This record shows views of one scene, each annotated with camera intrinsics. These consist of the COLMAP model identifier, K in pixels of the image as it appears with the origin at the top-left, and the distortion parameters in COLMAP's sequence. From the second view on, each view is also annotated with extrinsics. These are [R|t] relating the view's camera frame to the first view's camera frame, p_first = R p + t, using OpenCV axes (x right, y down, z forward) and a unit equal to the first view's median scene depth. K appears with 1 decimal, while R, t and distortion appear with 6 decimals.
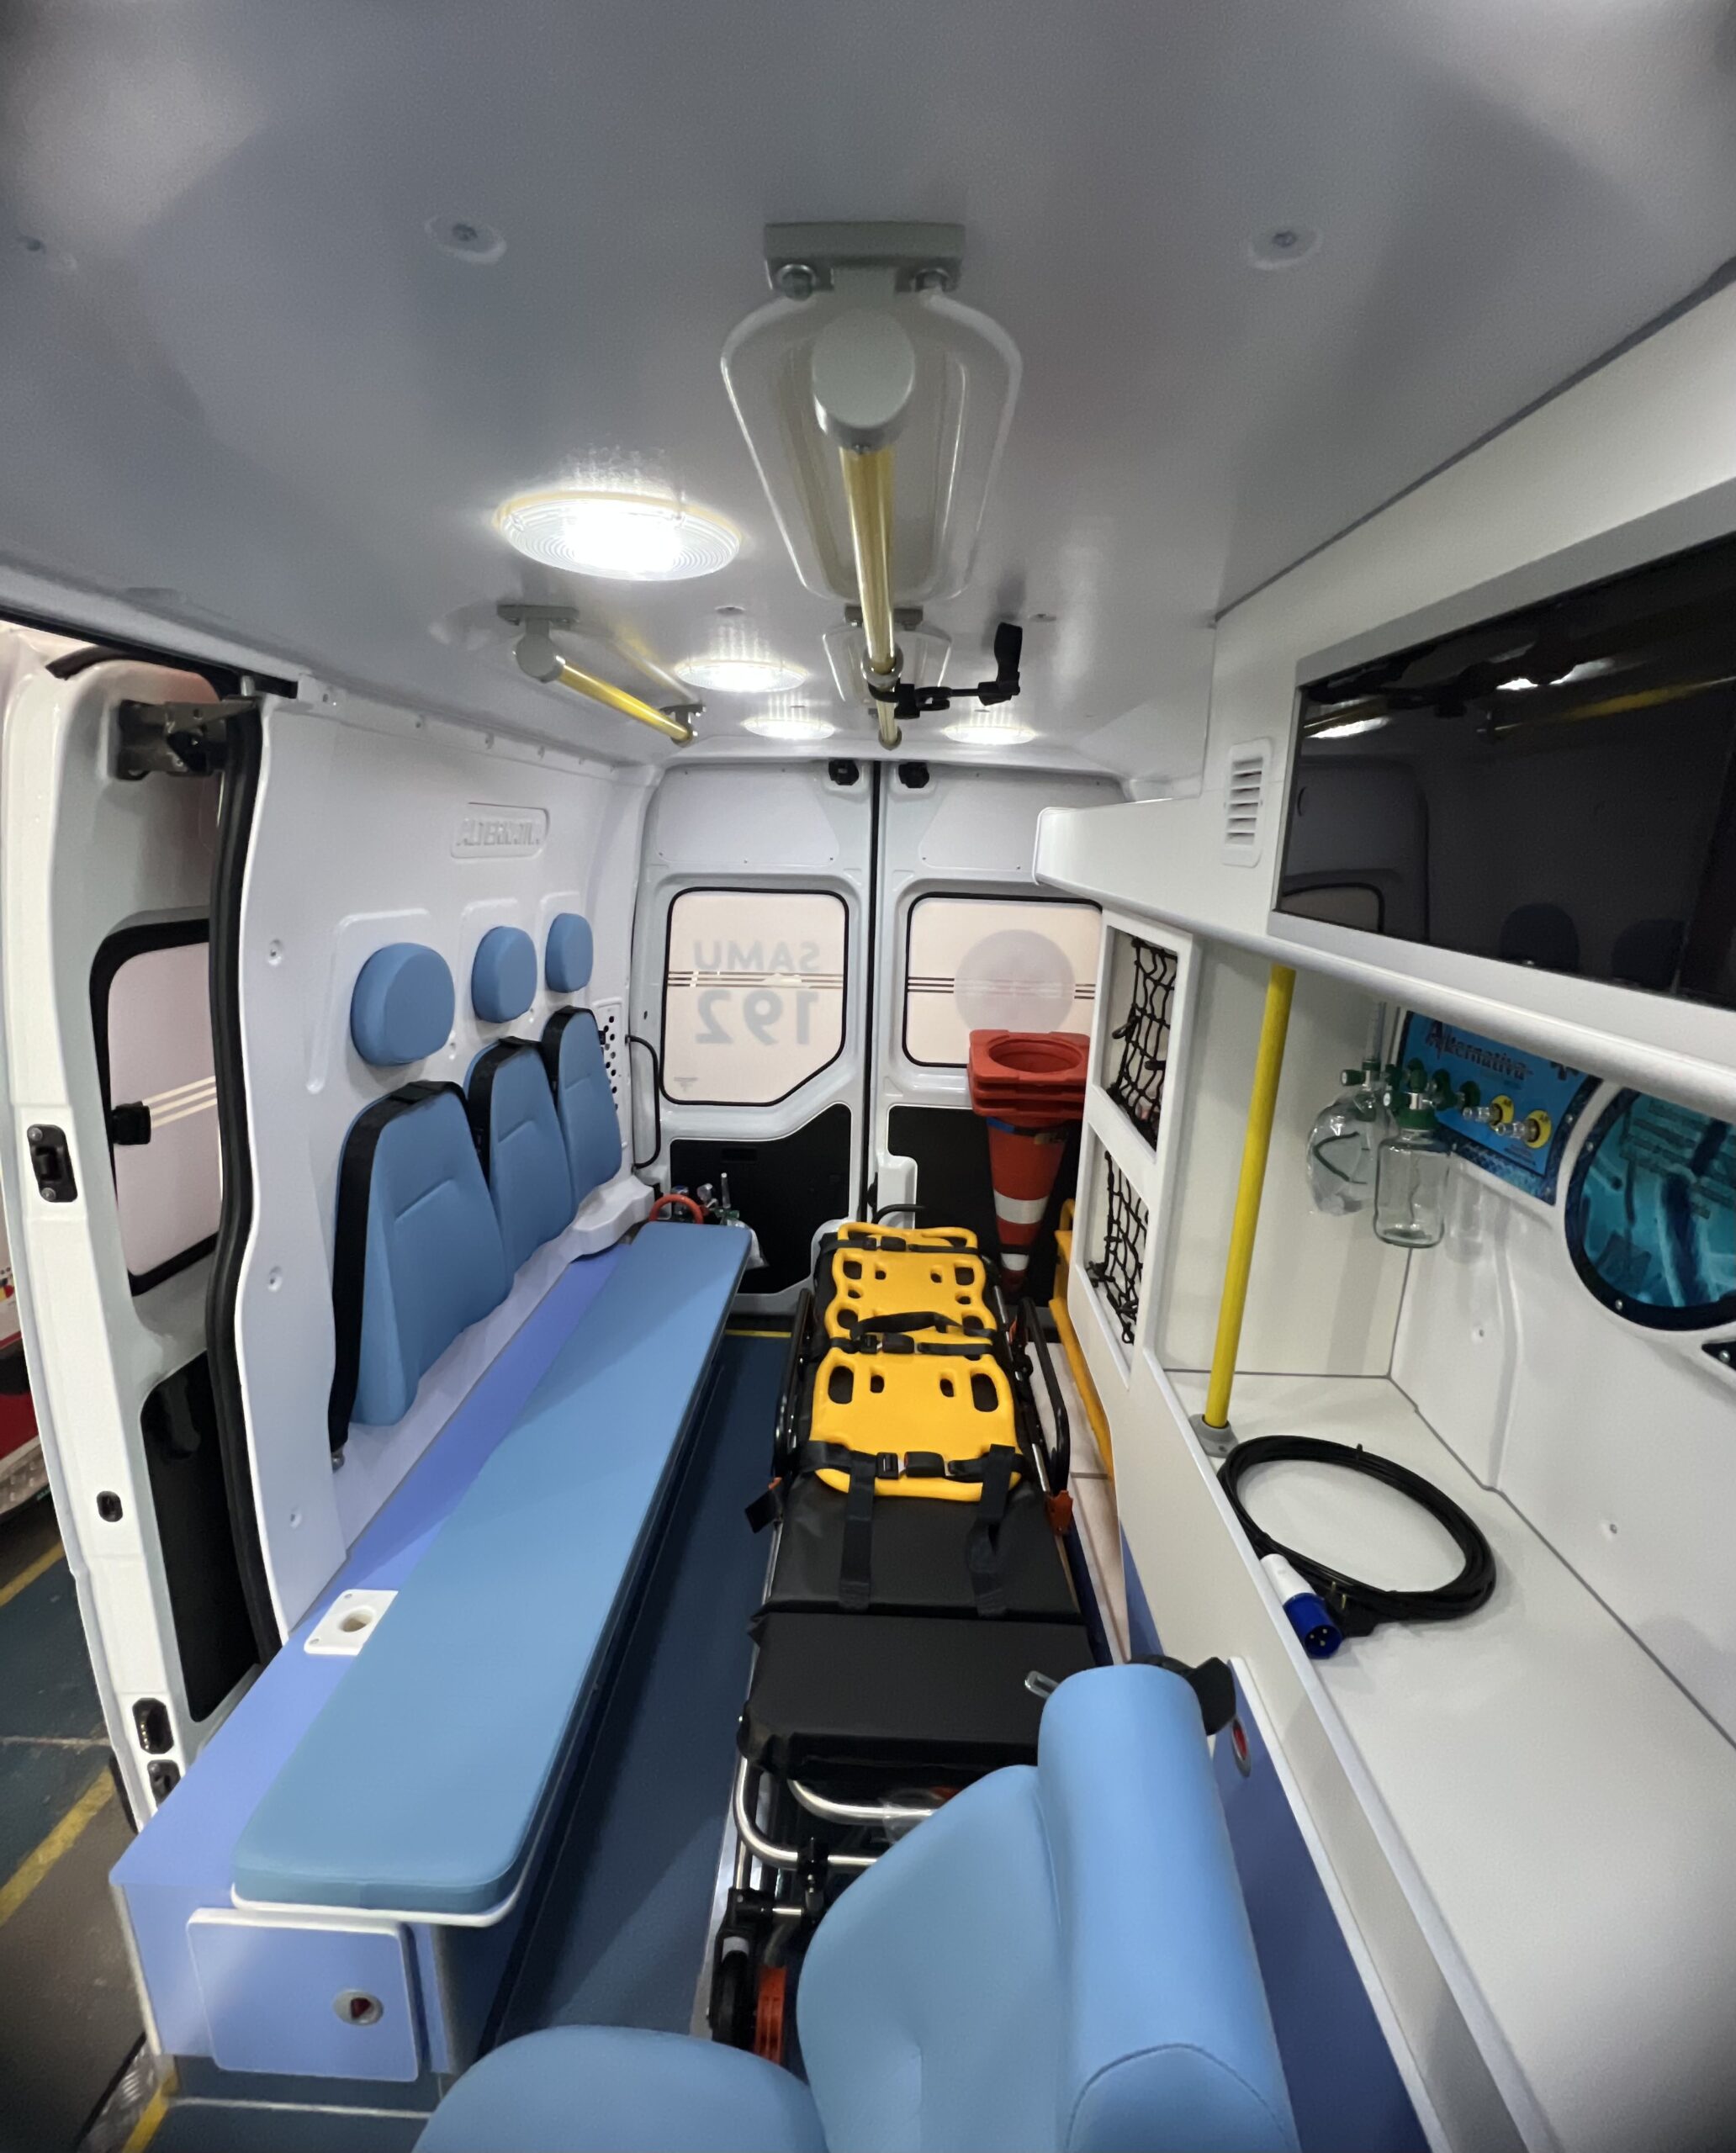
lens RADIAL K [[939.6, 0, 832.4], [0, 939.6, 1084.9], [0, 0, 1]] dist [-0.003599, -0.000487]
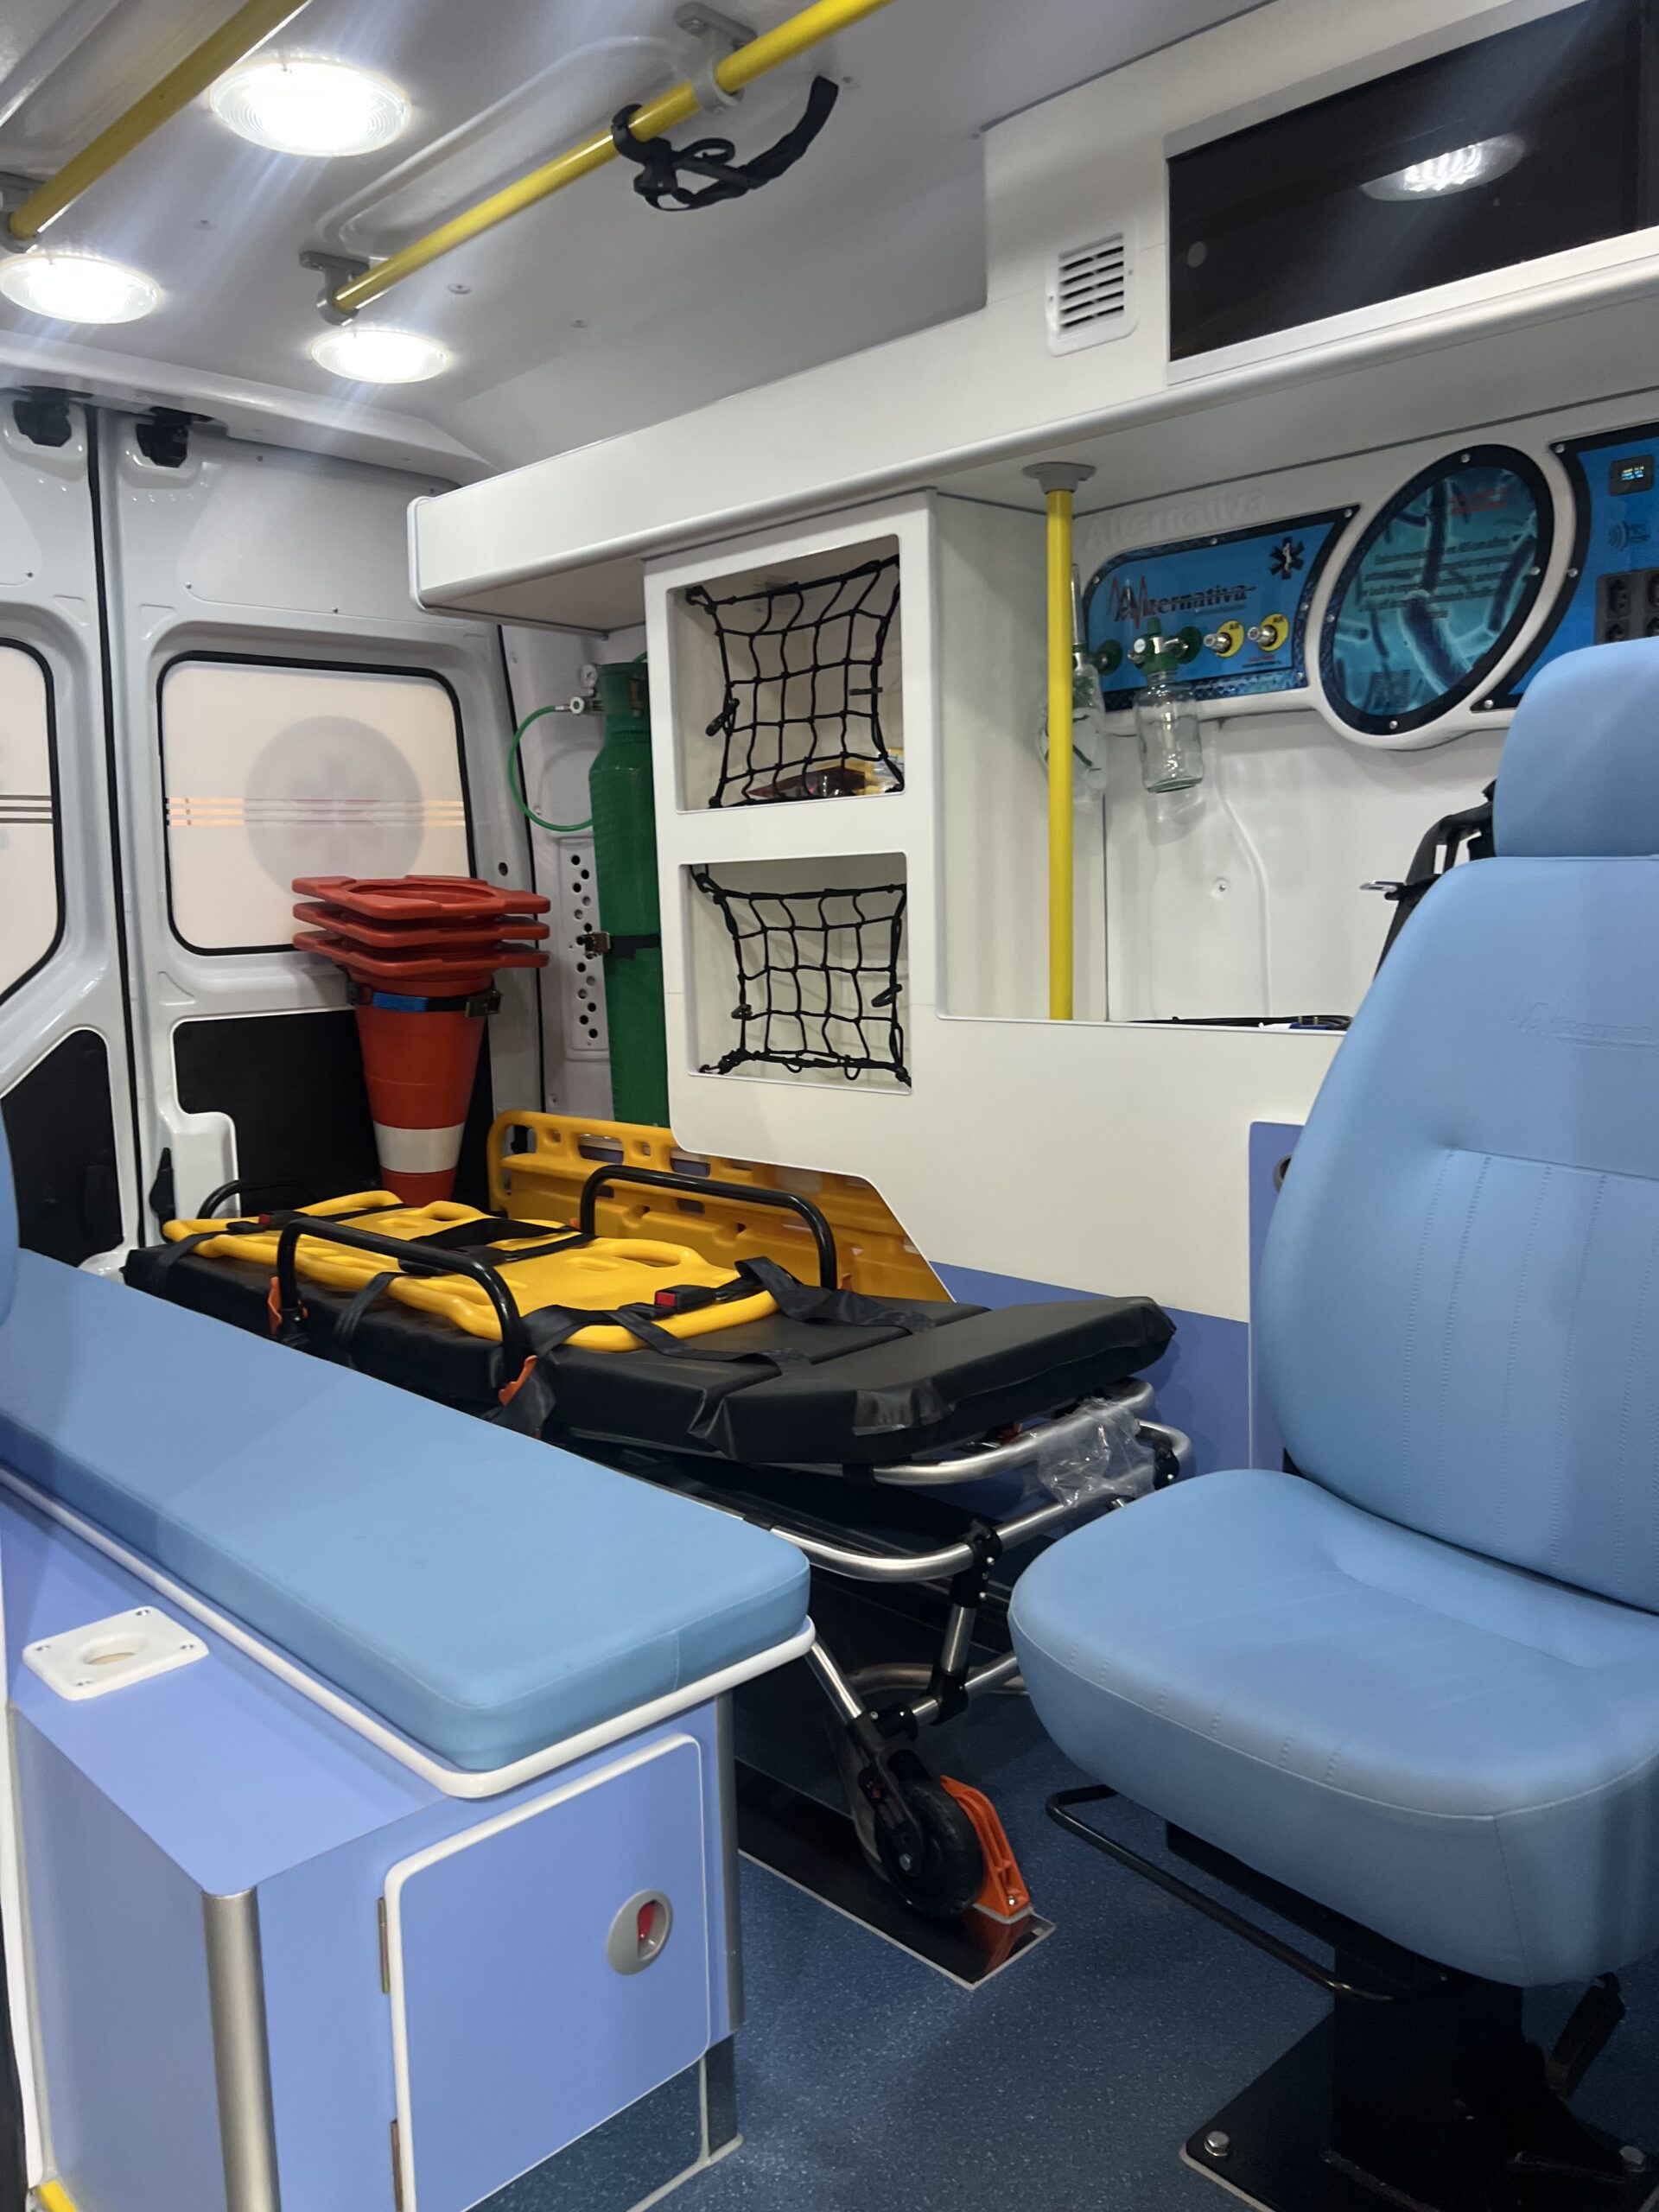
lens RADIAL K [[1707.4, 0, 822.5], [0, 1707.4, 1094.3], [0, 0, 1]] dist [0.010606, -0.001850]
pose [[0.683887, -0.135155, 0.716960, -1.197026], [0.231340, 0.972154, -0.037406, 0.552499], [-0.691940, 0.191443, 0.696110, 0.050969]]
